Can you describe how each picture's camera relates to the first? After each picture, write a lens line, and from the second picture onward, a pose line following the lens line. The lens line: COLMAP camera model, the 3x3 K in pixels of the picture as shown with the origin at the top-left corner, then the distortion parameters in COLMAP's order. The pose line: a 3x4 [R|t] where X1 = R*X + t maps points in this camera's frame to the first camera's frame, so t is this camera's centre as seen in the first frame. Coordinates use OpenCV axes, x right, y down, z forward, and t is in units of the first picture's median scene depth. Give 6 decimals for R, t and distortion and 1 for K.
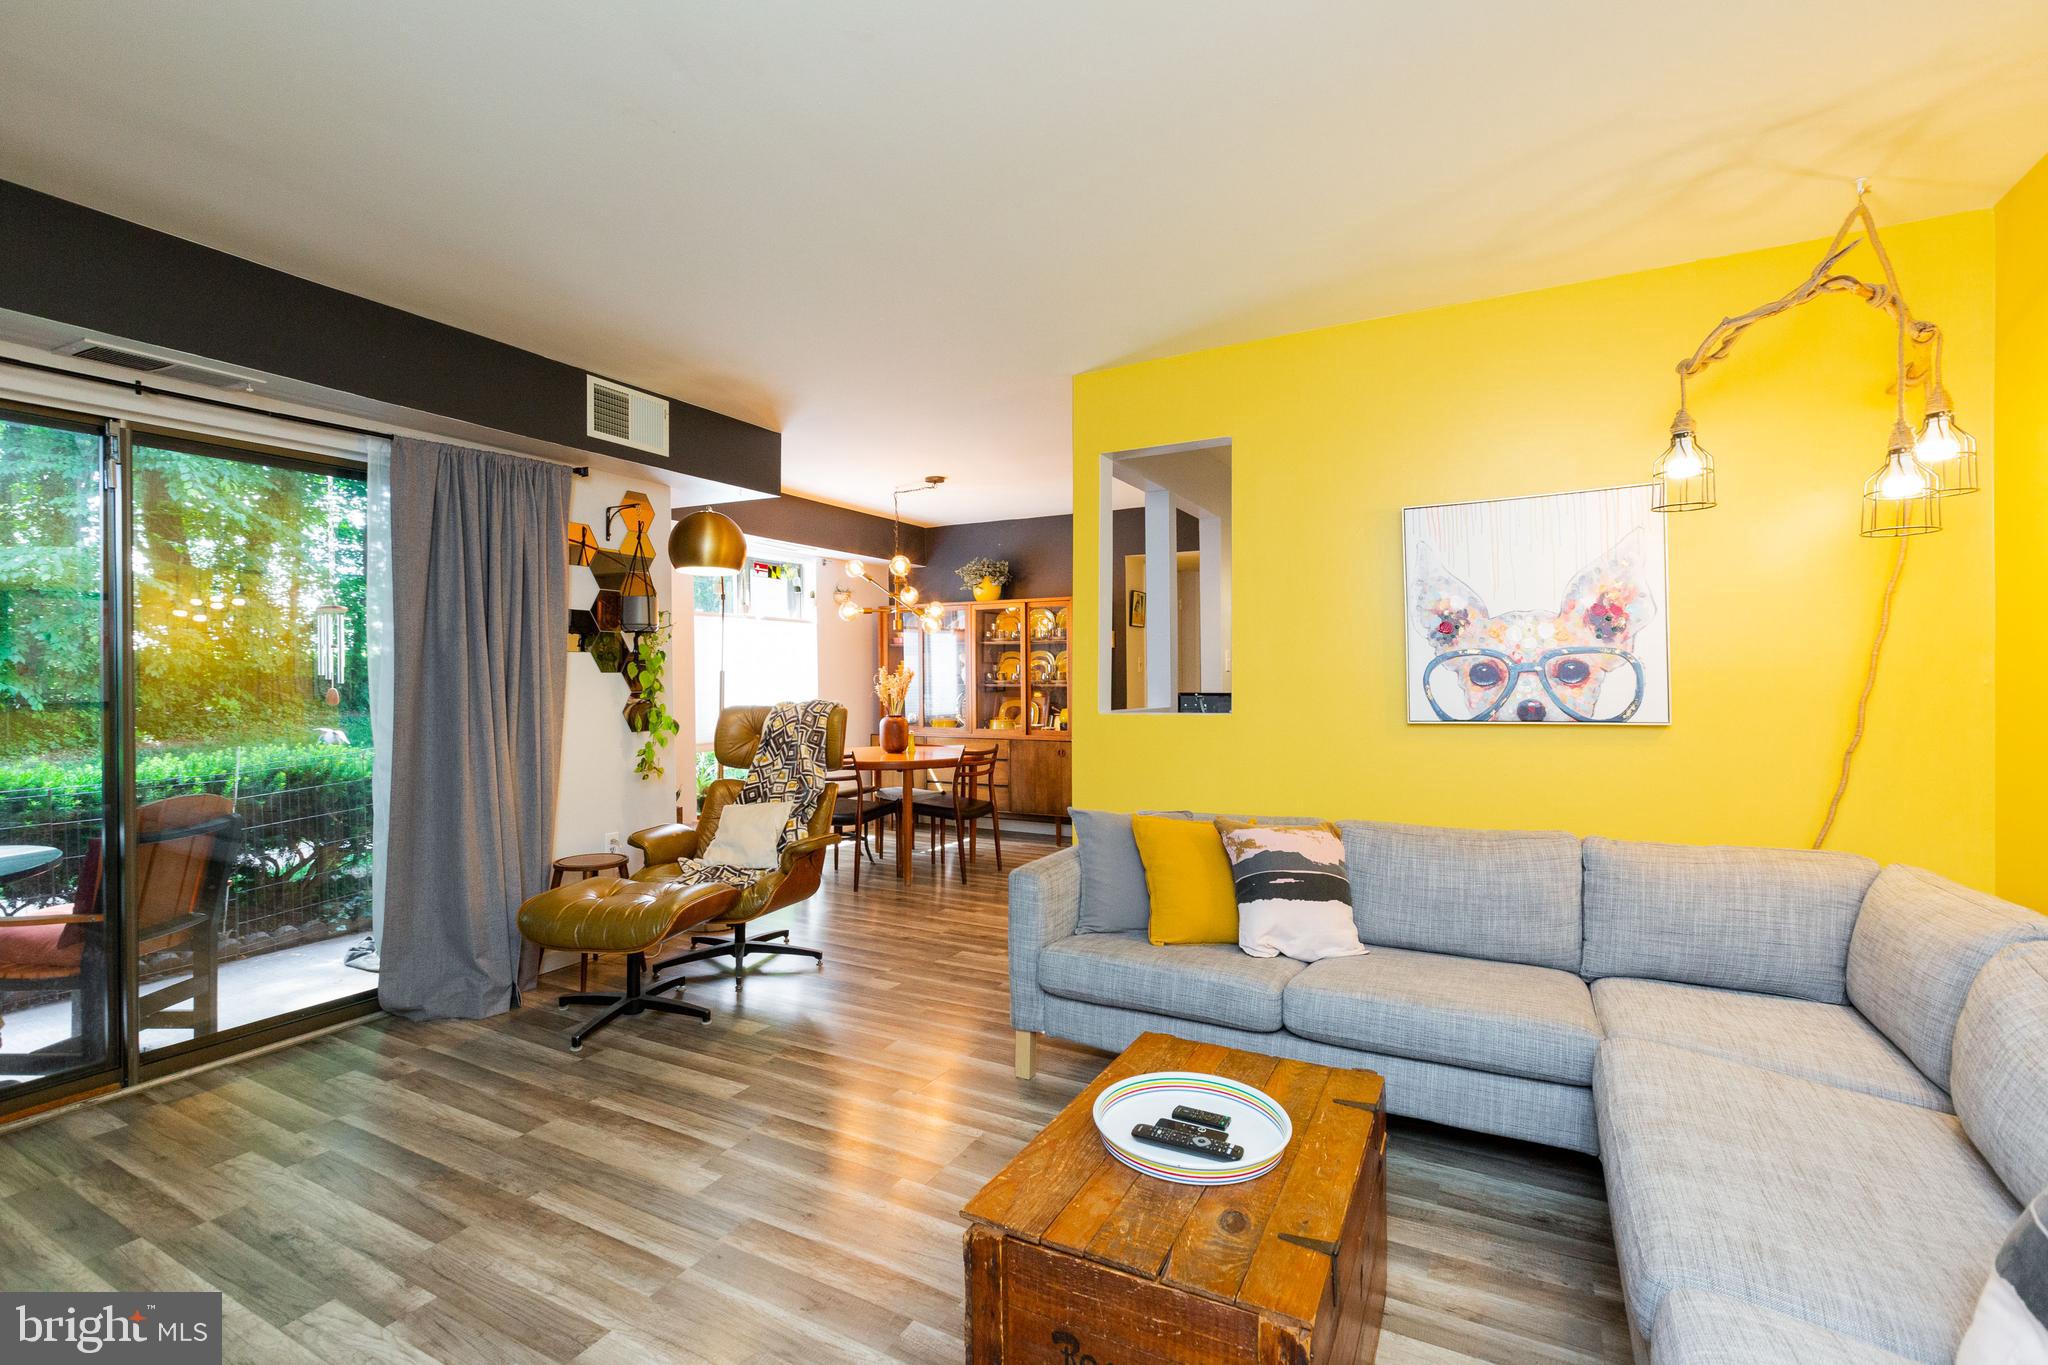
lens RADIAL K [[910.9, 0, 1021.2], [0, 910.9, 677.1], [0, 0, 1]] dist [-0.000498, -0.000762]
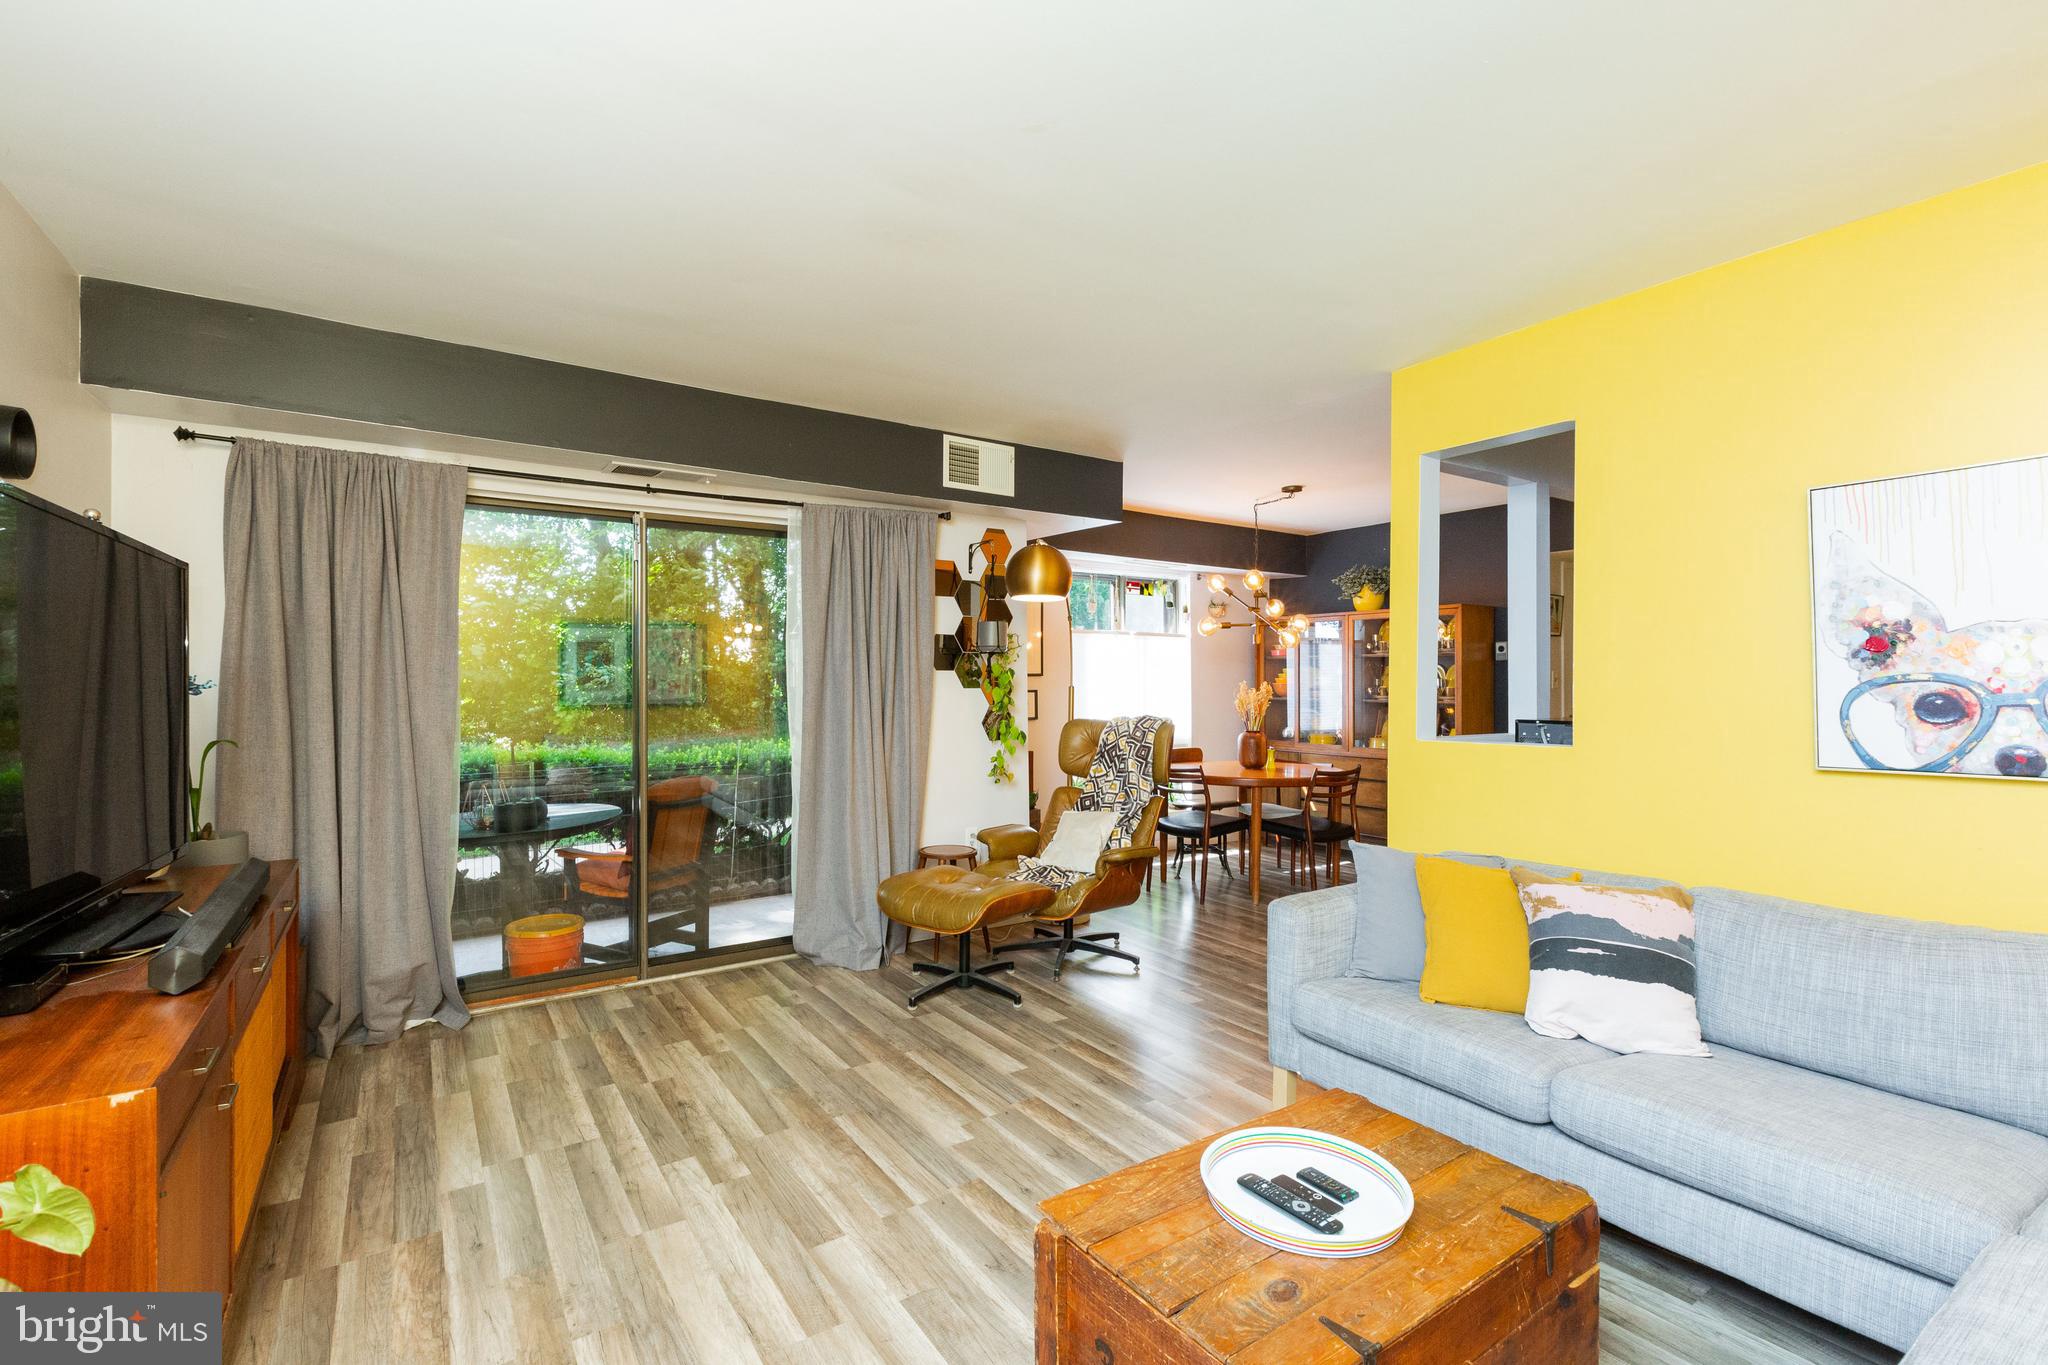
lens RADIAL K [[919.4, 0, 1024.0], [0, 919.4, 682.5], [0, 0, 1]] dist [-0.002005, -0.000276]
pose [[0.884664, 0.006600, -0.466182, 0.196369], [-0.006560, 0.999977, 0.001709, -0.019445], [0.466182, 0.001546, 0.884687, 0.006482]]
